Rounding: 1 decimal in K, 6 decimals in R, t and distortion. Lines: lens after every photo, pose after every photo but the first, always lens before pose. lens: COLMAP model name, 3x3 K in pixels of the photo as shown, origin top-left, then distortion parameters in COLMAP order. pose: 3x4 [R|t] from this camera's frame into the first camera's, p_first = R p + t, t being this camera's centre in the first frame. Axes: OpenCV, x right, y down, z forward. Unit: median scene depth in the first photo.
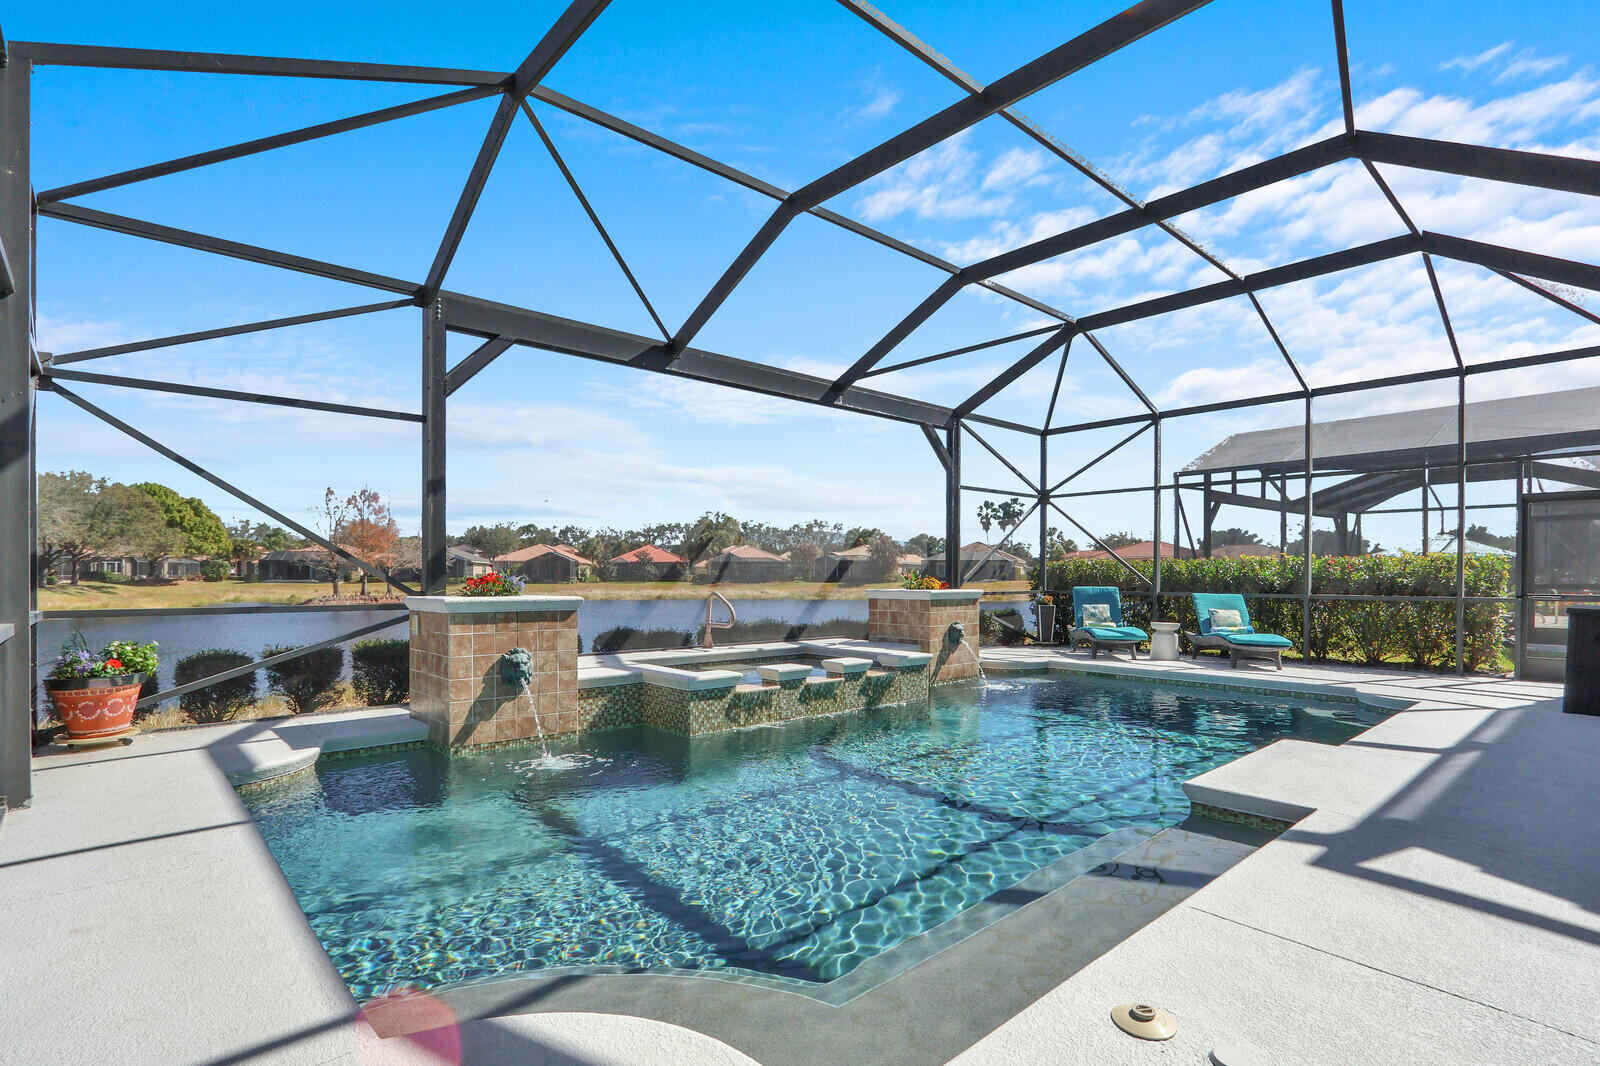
lens RADIAL K [[782.9, 0, 800.1], [0, 782.9, 579.9], [0, 0, 1]] dist [-0.014825, -0.000310]
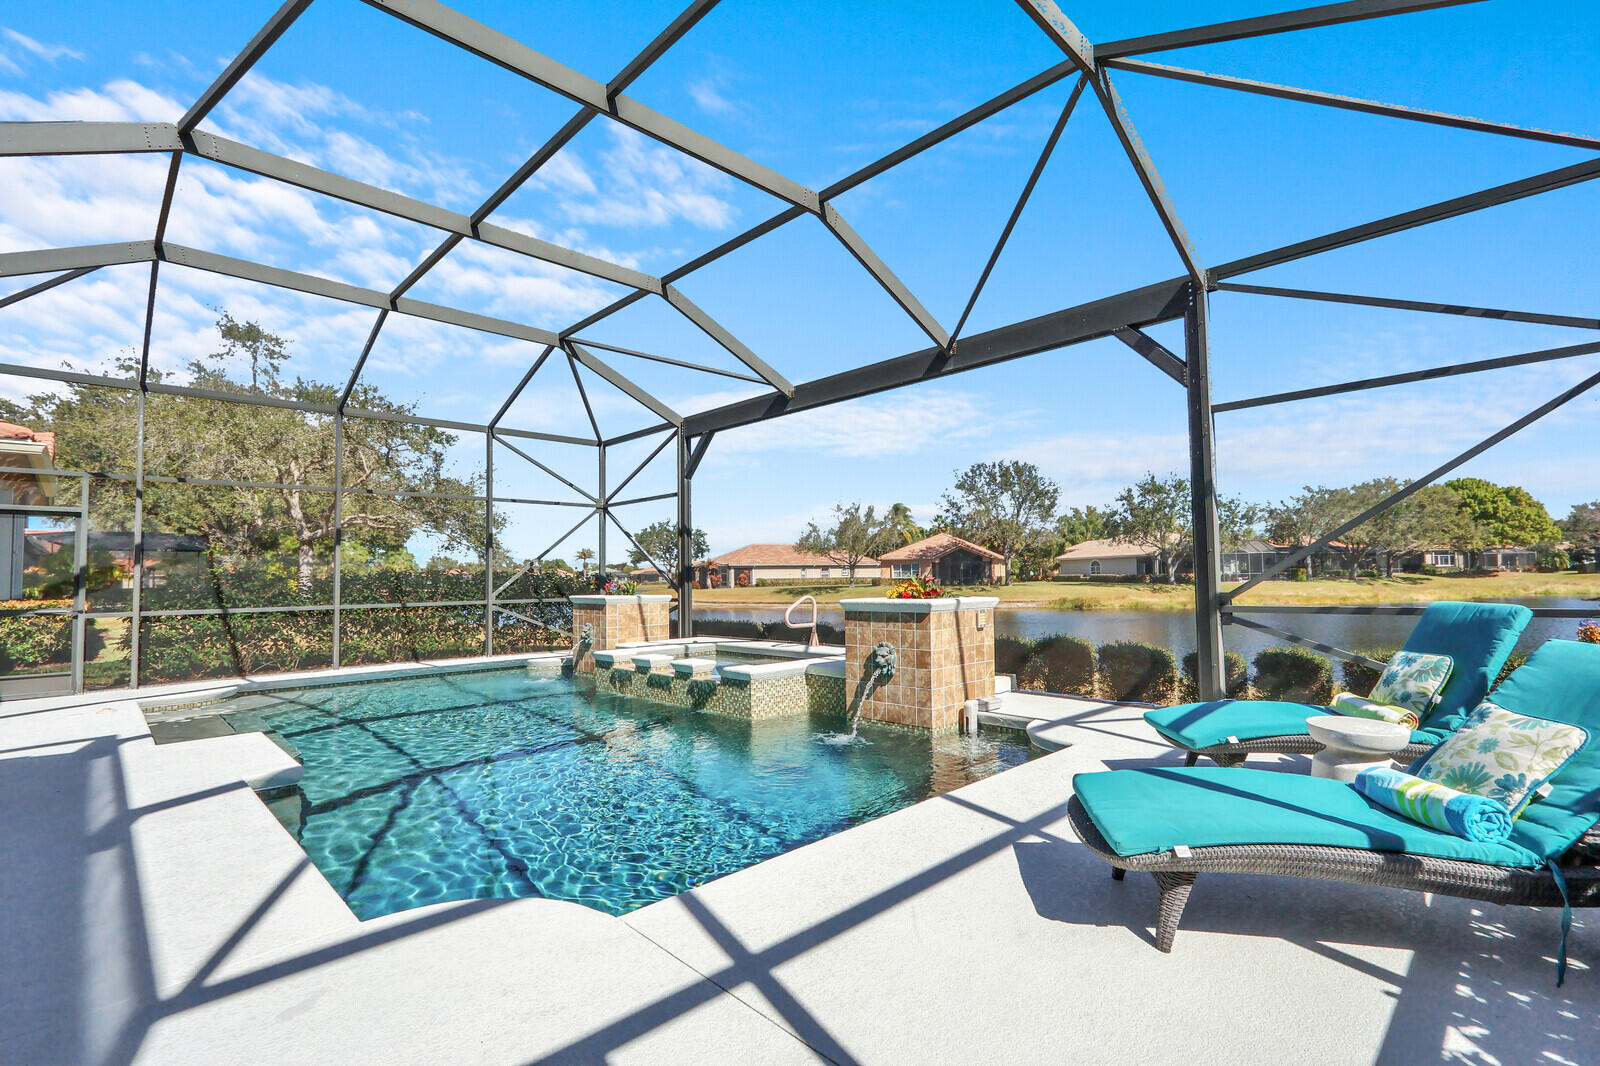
lens RADIAL K [[735.6, 0, 815.7], [0, 735.6, 545.2], [0, 0, 1]] dist [-0.014656, -0.000134]
pose [[0.050208, -0.046265, -0.997667, 0.690933], [0.011201, 0.998890, -0.045758, -0.005578], [0.998676, -0.008878, 0.050670, 0.706975]]
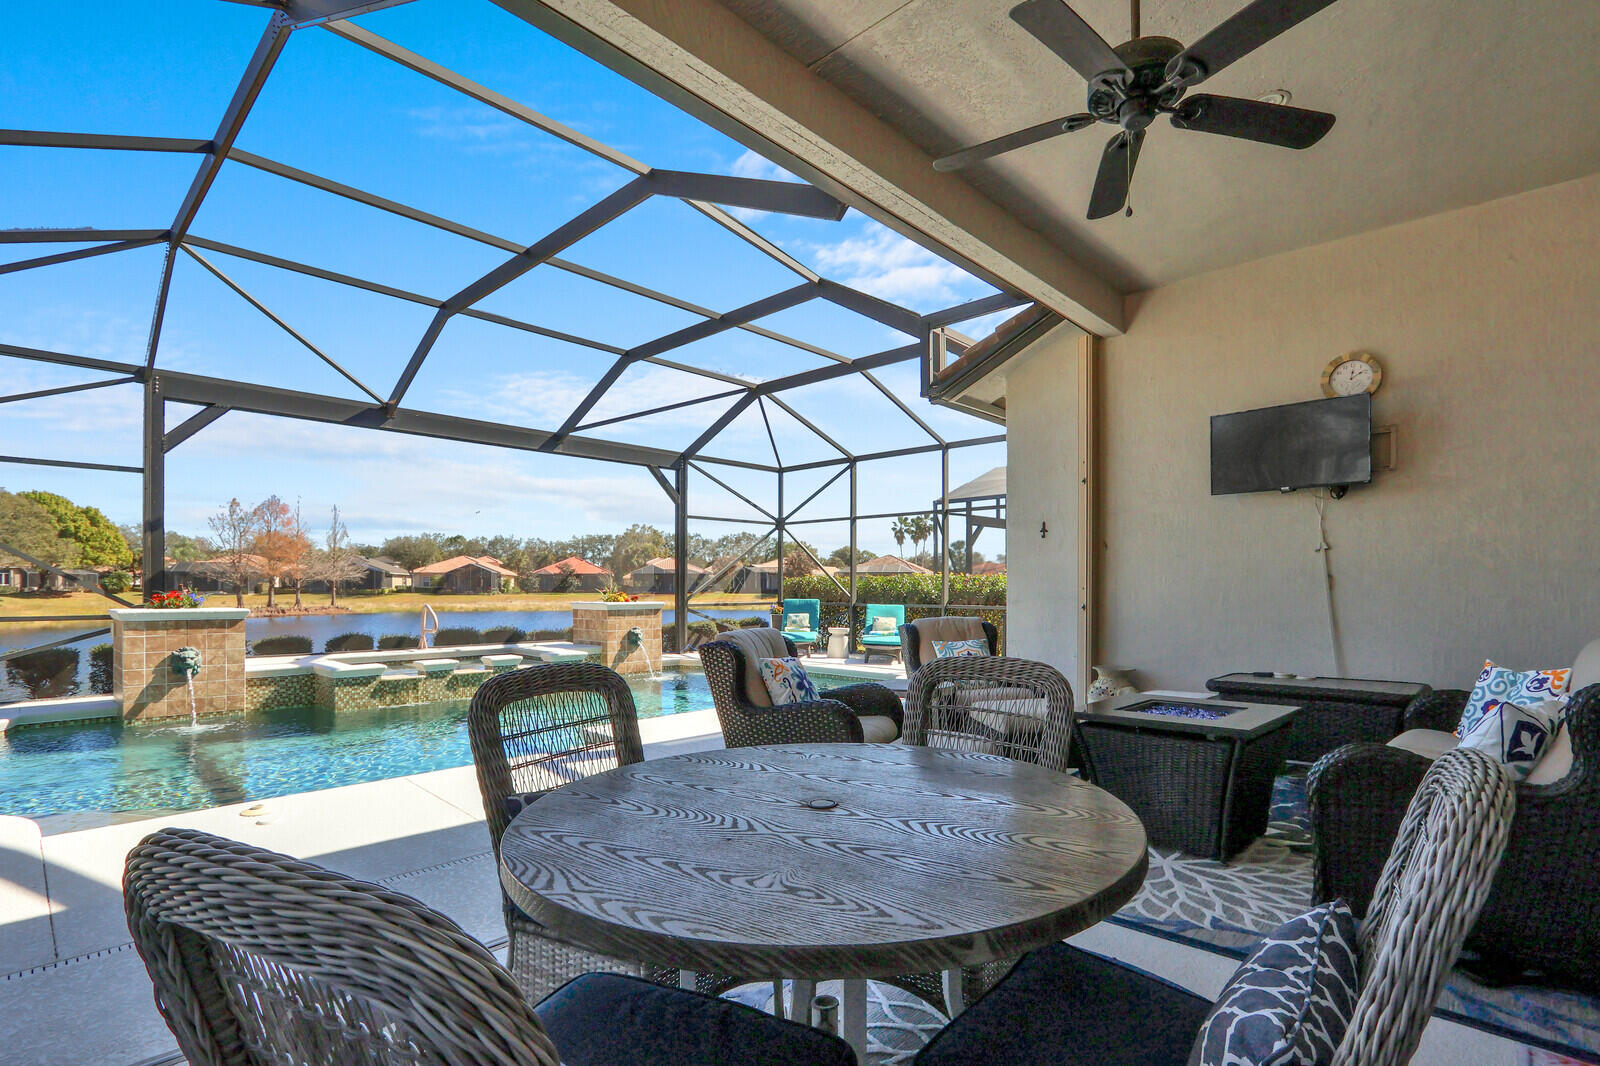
lens RADIAL K [[765.2, 0, 799.7], [0, 765.2, 589.7], [0, 0, 1]] dist [-0.001152, -0.000097]
pose [[0.997177, -0.001035, 0.075083, 0.290440], [0.001125, 0.999999, -0.001156, -0.004517], [-0.075082, 0.001237, 0.997177, -0.194345]]
